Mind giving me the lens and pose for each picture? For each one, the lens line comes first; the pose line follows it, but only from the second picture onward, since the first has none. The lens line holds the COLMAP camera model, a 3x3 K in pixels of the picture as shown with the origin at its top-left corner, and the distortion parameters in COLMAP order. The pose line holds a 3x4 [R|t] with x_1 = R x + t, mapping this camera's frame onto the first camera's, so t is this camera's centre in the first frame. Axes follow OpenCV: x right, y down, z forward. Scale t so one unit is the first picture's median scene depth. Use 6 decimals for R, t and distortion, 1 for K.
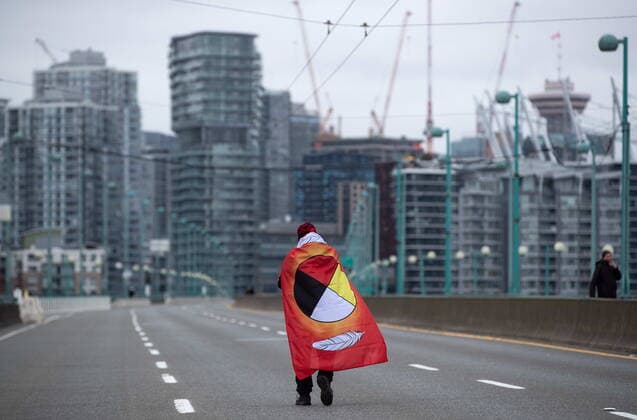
lens RADIAL K [[2387.4, 0, 318.5], [0, 2387.4, 210.0], [0, 0, 1]] dist [0.228284, 3.384774]
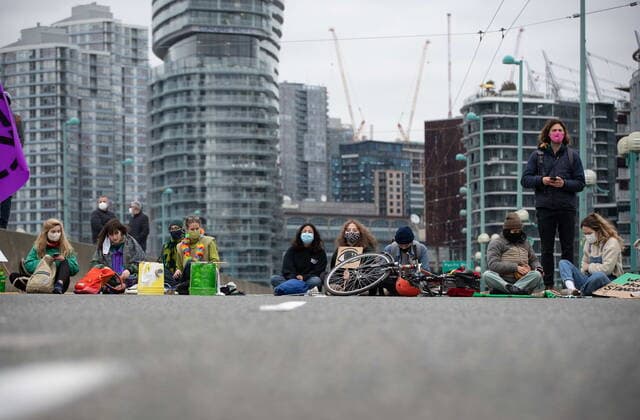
lens RADIAL K [[1593.0, 0, 320.0], [0, 1593.0, 210.0], [0, 0, 1]] dist [-0.045870, -0.029835]
pose [[0.999711, -0.014121, -0.019430, -0.002824], [0.013914, 0.999845, -0.010748, 0.017972], [0.019579, 0.010474, 0.999753, 0.472616]]
